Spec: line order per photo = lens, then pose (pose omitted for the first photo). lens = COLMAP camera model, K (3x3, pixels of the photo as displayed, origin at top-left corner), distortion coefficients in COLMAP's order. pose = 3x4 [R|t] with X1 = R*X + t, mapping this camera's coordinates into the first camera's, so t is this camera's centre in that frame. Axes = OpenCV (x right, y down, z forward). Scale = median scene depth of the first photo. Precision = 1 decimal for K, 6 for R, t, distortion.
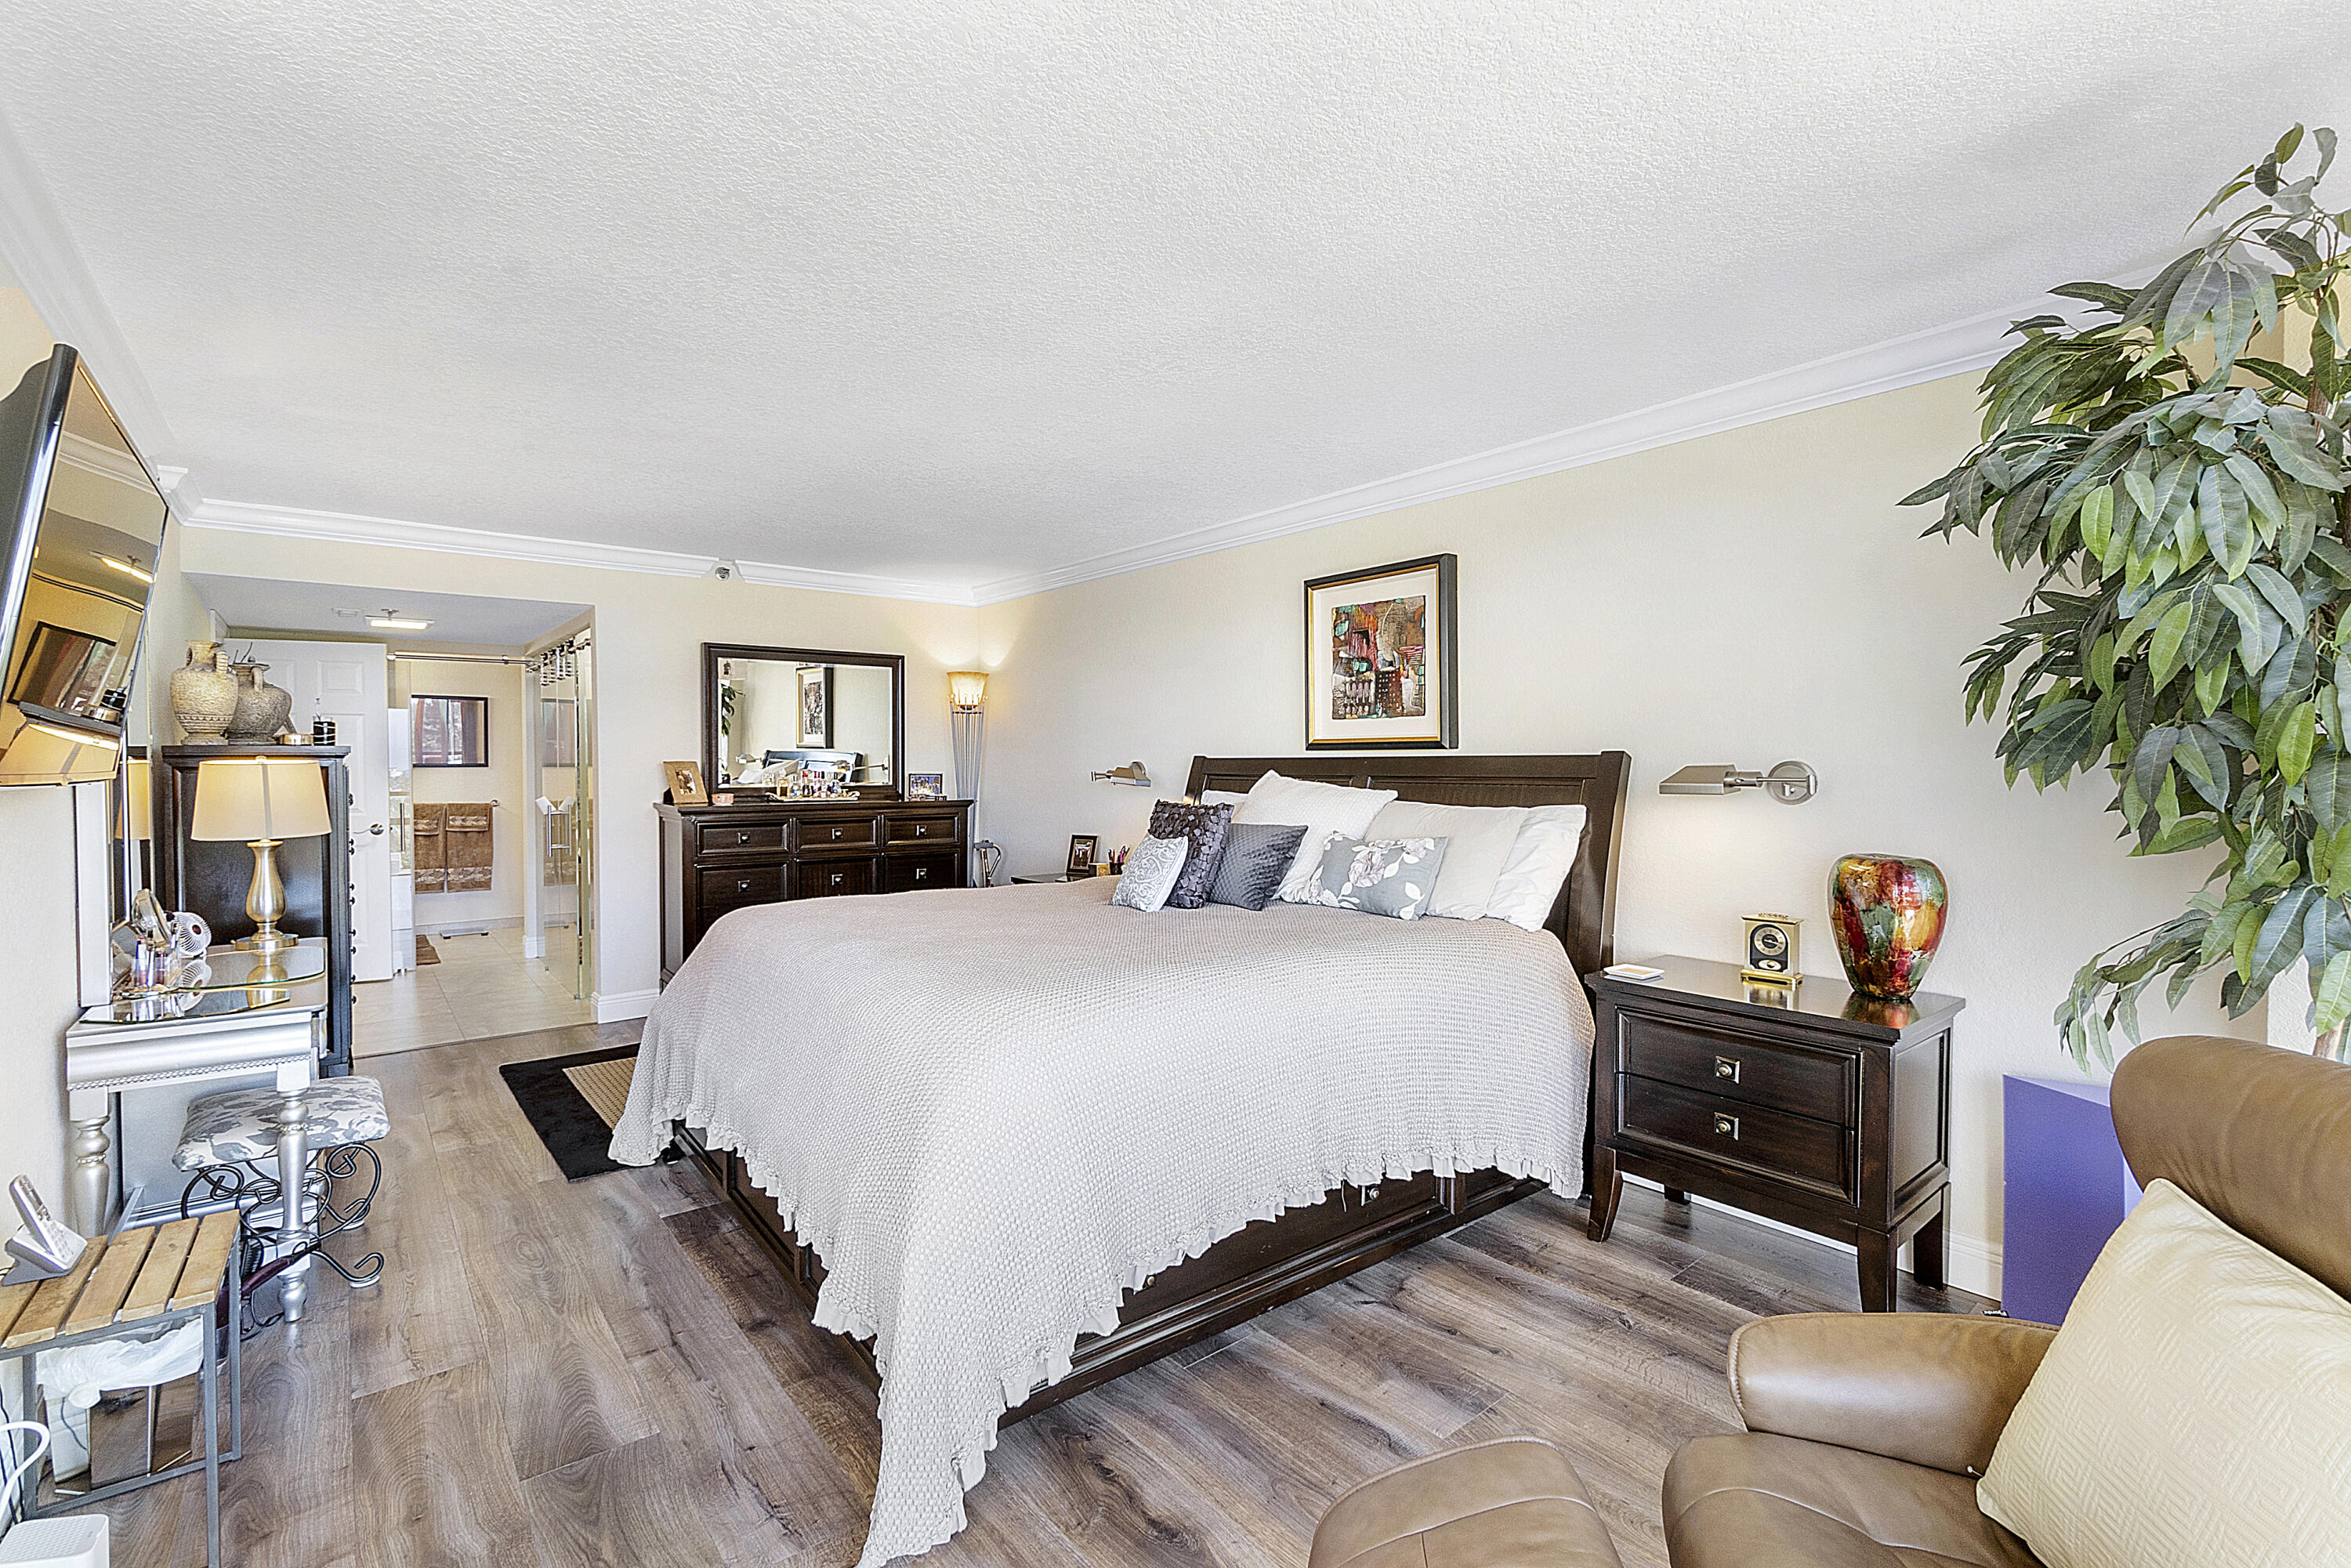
lens RADIAL K [[1025.0, 0, 1159.3], [0, 1025.0, 781.8], [0, 0, 1]] dist [-0.001538, -0.000530]
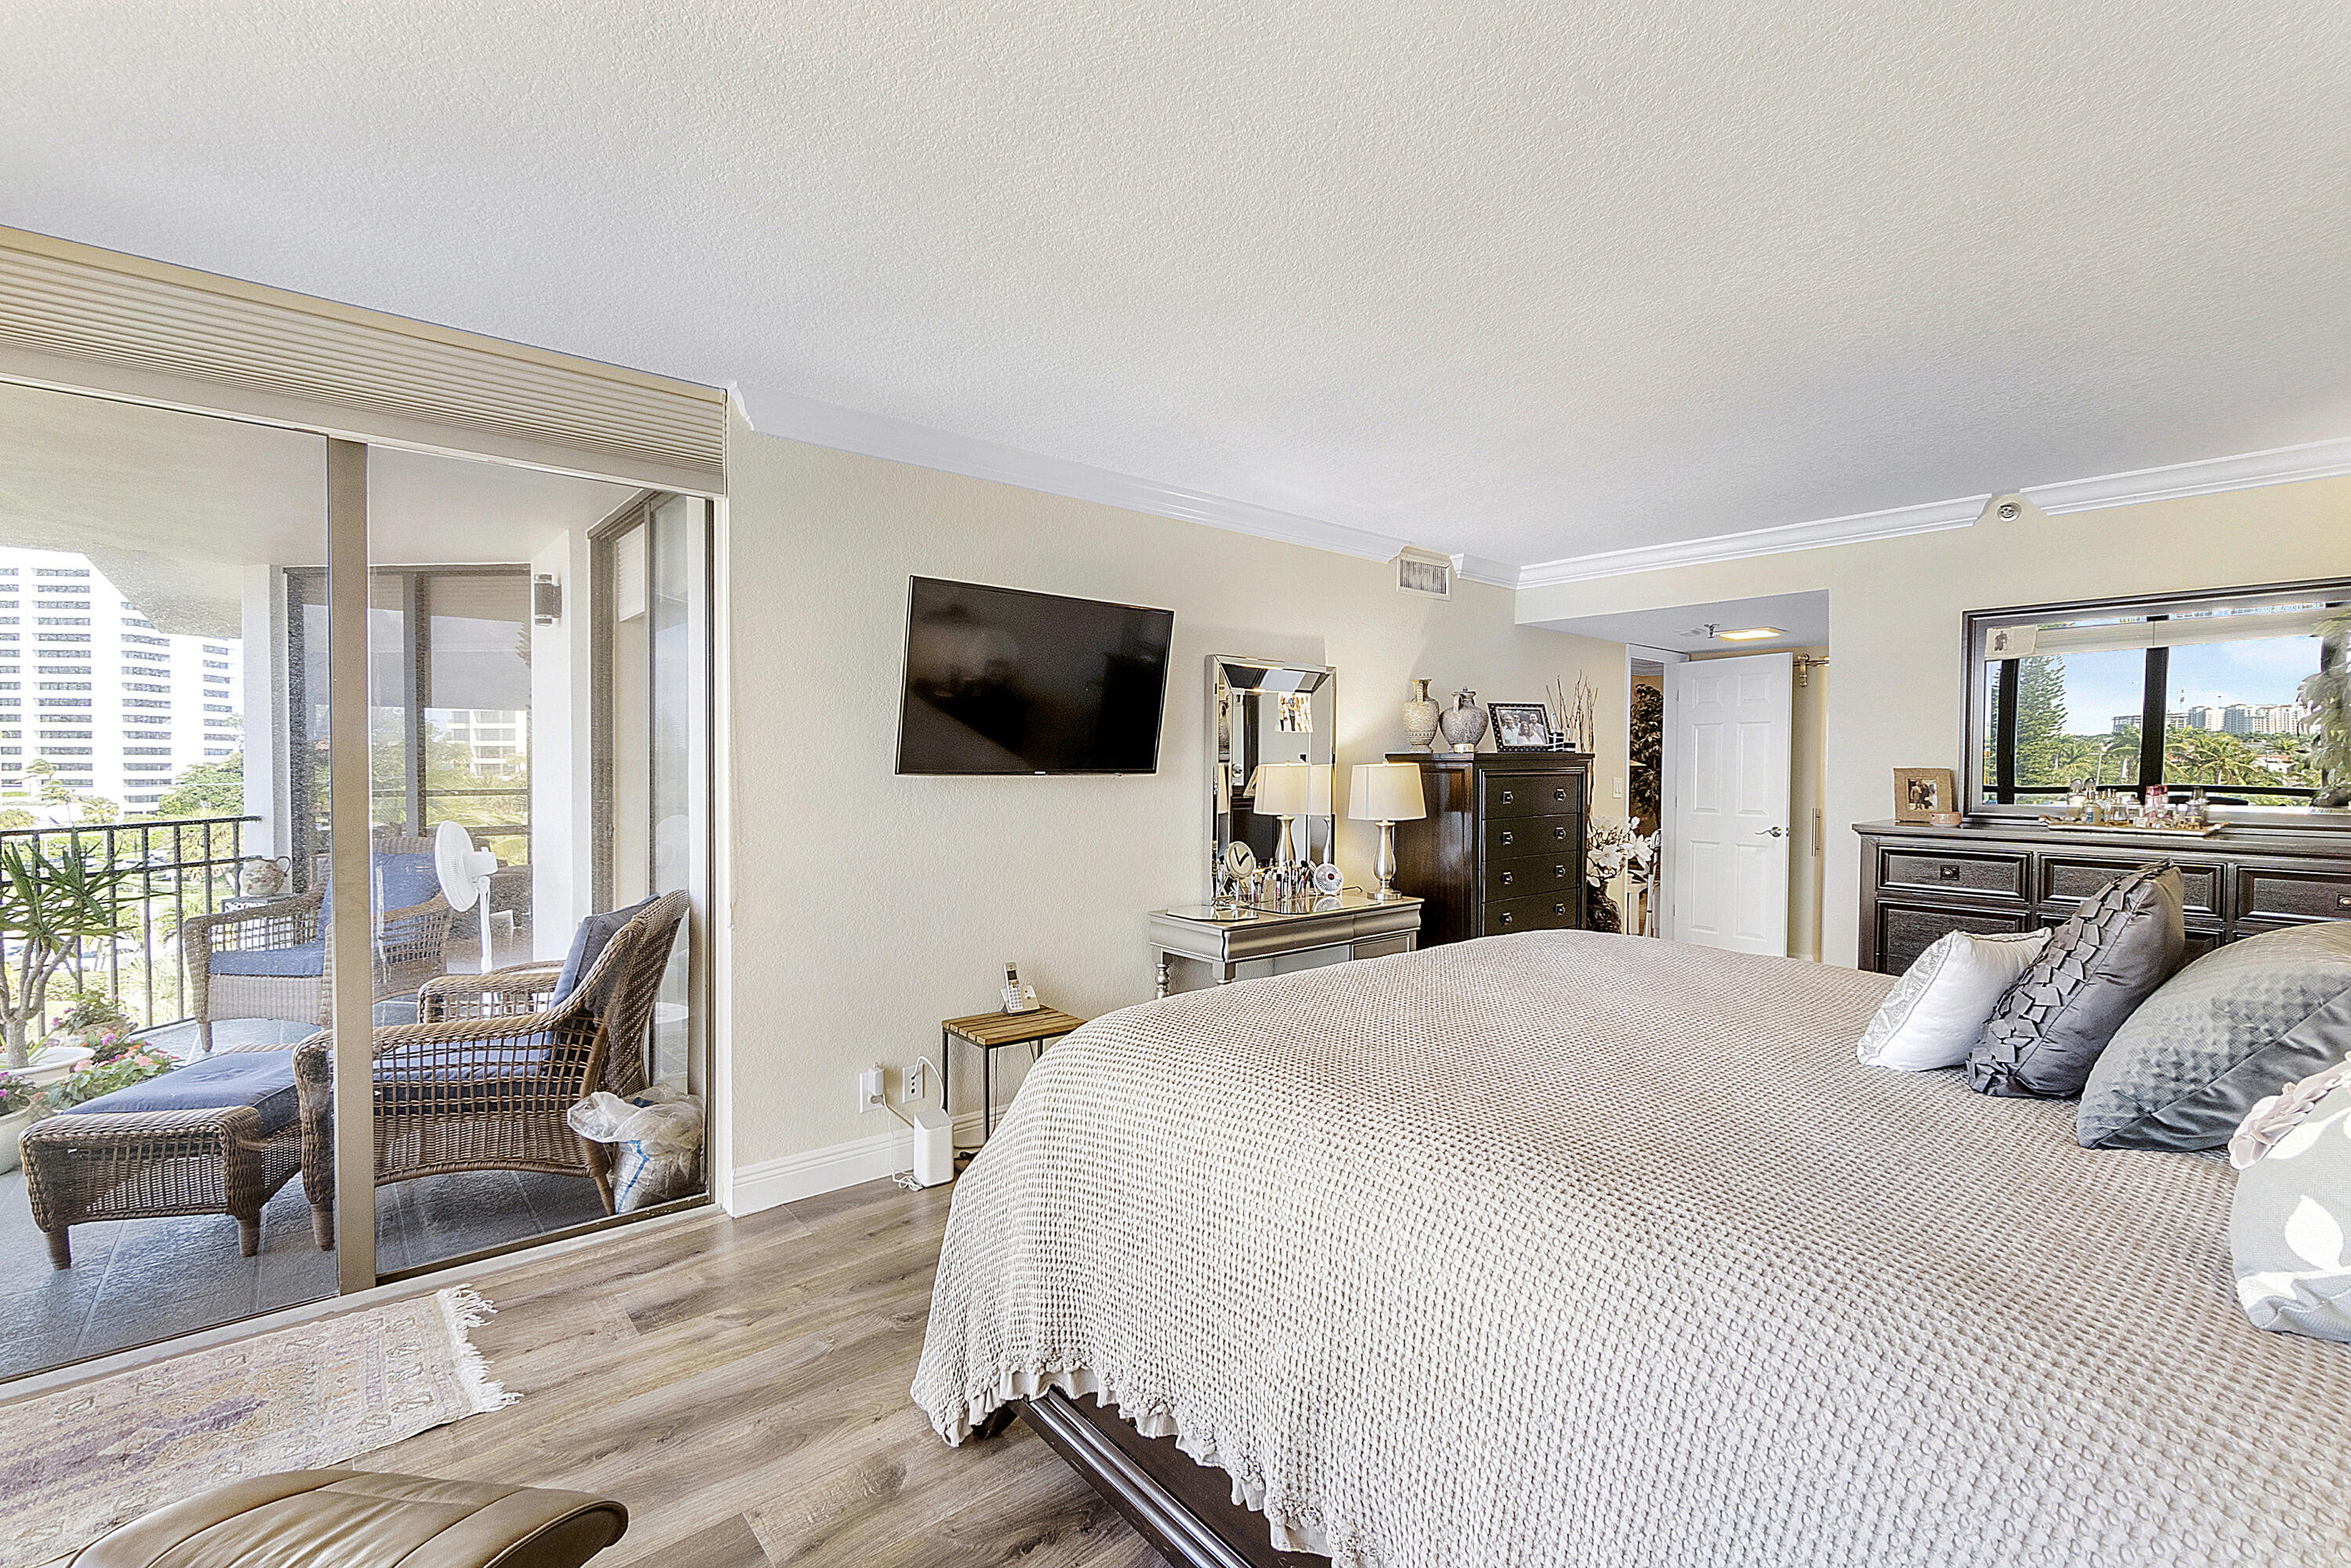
lens RADIAL K [[1025.0, 0, 1159.3], [0, 1025.0, 781.8], [0, 0, 1]] dist [-0.001538, -0.000530]
pose [[0.002559, 0.017848, -0.999837, 0.317310], [-0.024169, 0.999550, 0.017781, -0.009333], [0.999705, 0.024120, 0.002989, 0.410945]]
